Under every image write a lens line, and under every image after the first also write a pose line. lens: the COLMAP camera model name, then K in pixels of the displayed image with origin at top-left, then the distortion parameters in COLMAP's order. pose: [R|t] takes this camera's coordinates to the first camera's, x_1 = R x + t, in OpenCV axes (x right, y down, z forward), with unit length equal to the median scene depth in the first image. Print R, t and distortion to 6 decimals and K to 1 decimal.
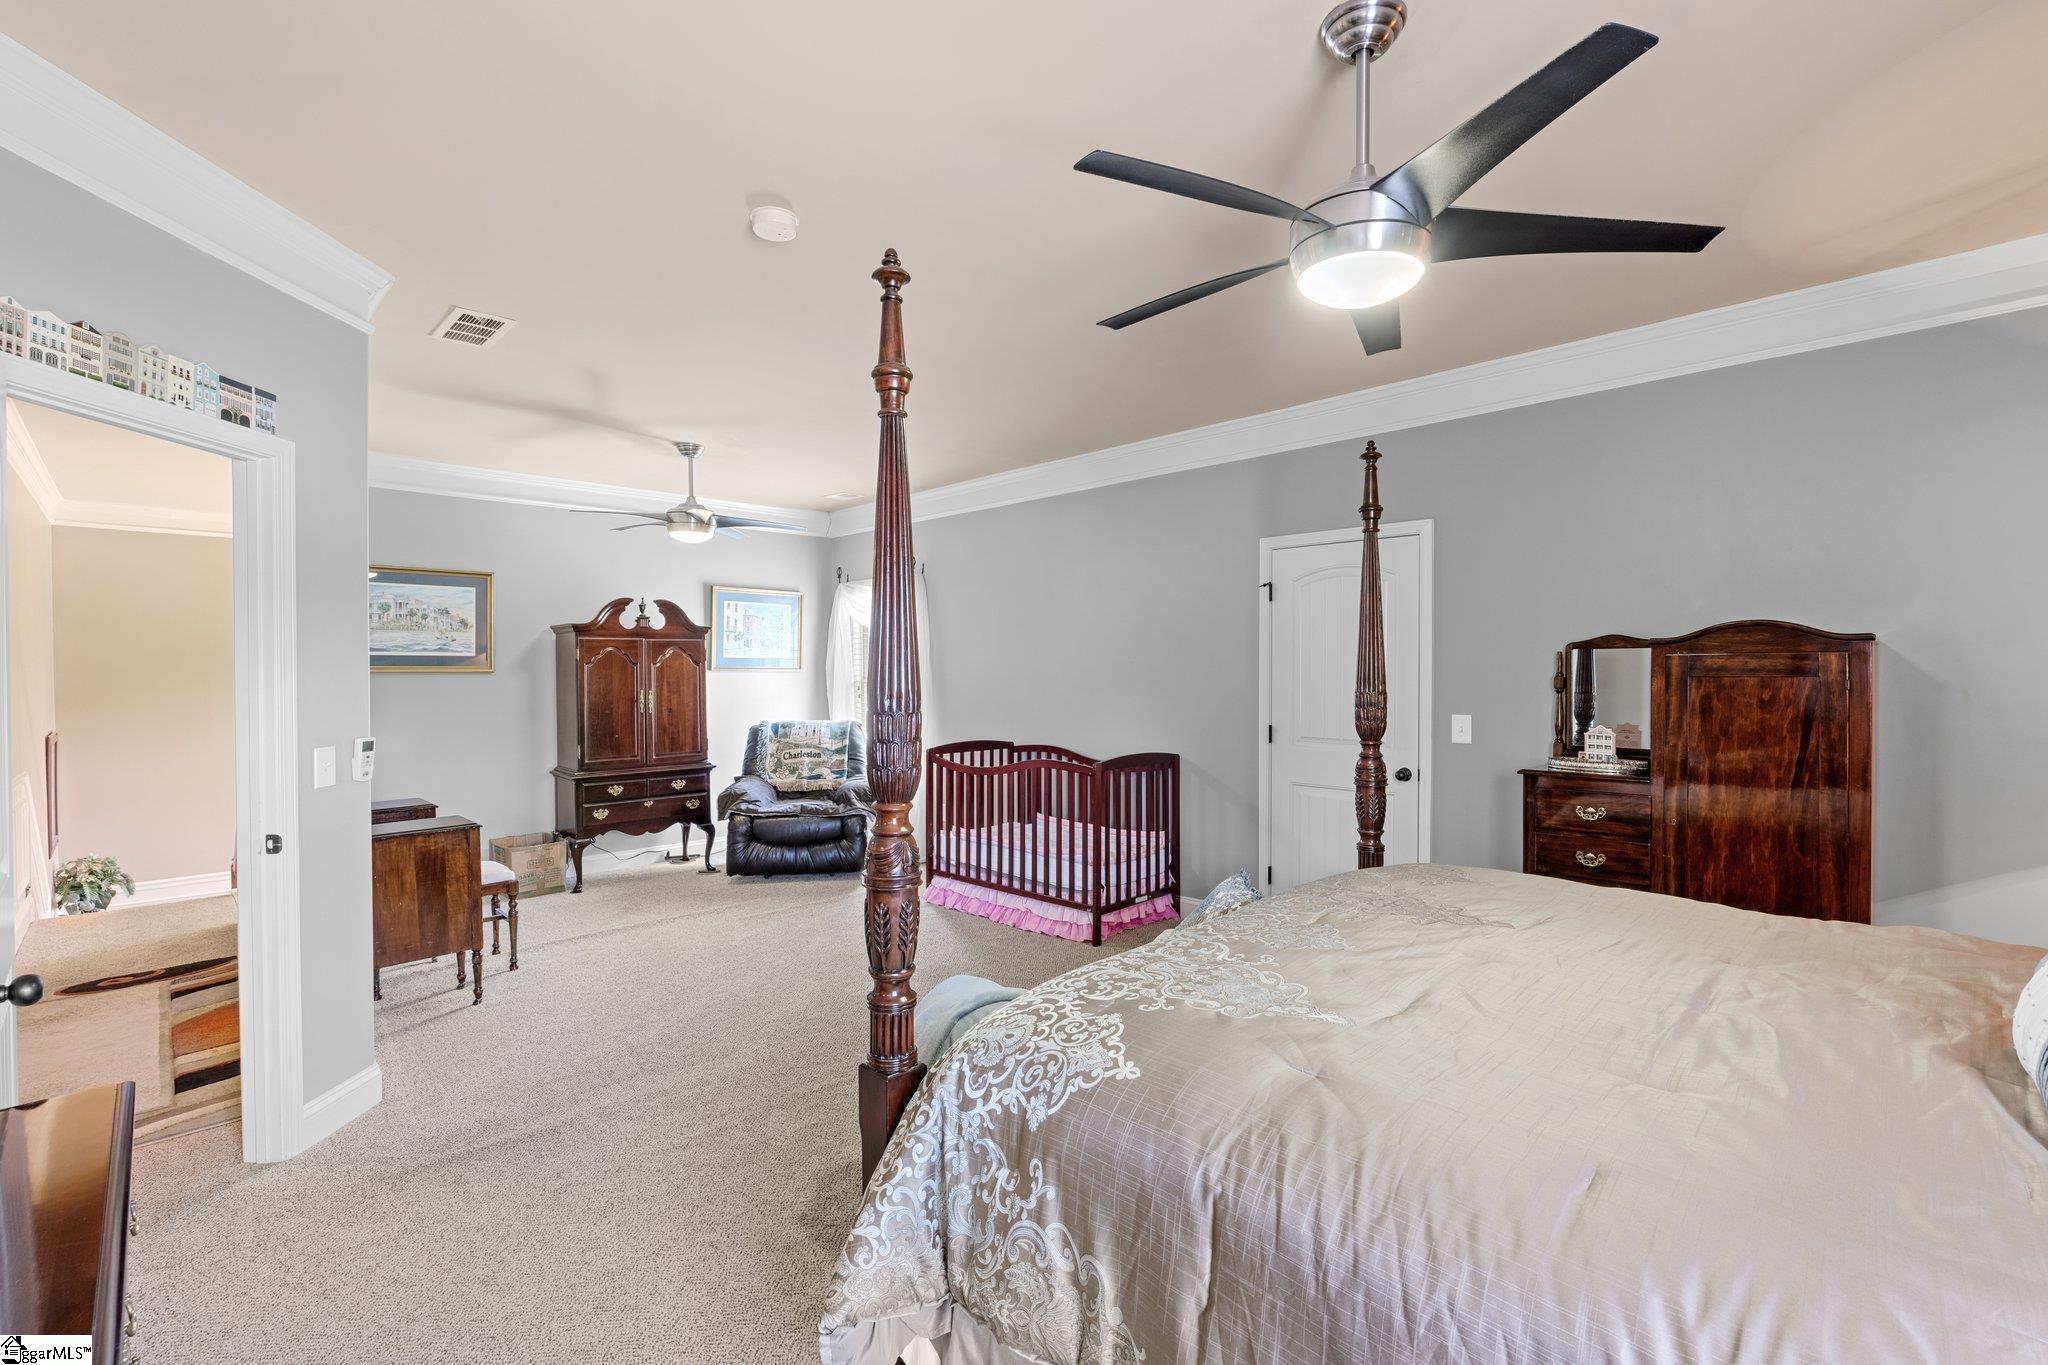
lens RADIAL K [[894.5, 0, 1020.4], [0, 894.5, 678.8], [0, 0, 1]] dist [-0.007348, 0.000487]
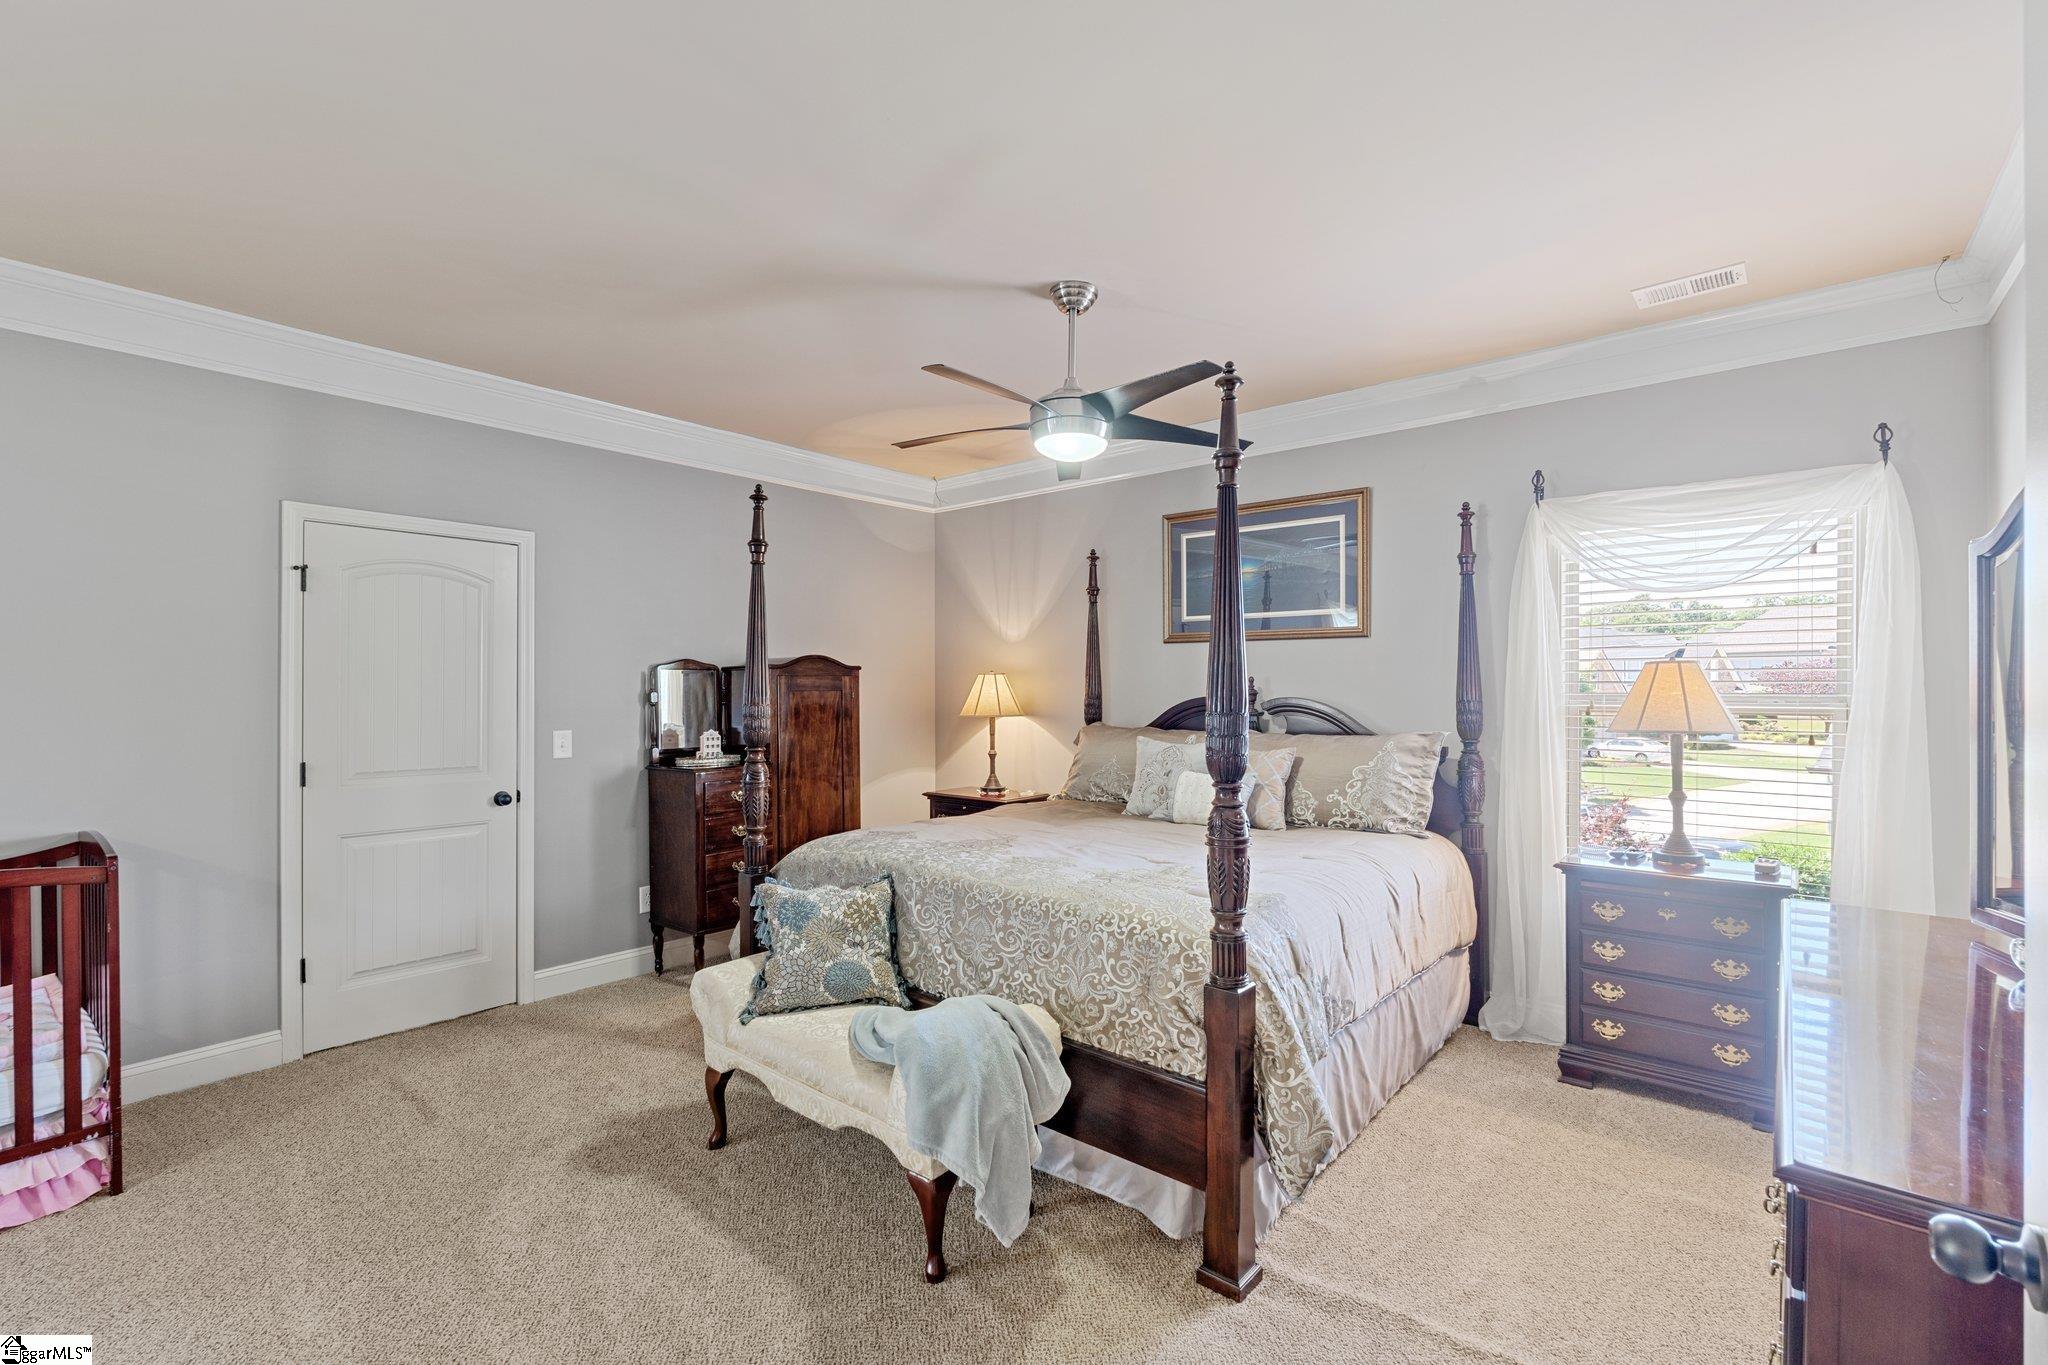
lens RADIAL K [[894.5, 0, 1021.1], [0, 894.5, 689.1], [0, 0, 1]] dist [-0.007348, 0.000487]
pose [[-0.083678, 0.001023, 0.996492, -0.585548], [0.012714, 0.999919, 0.000041, -0.000171], [-0.996412, 0.012673, -0.083684, 0.580271]]
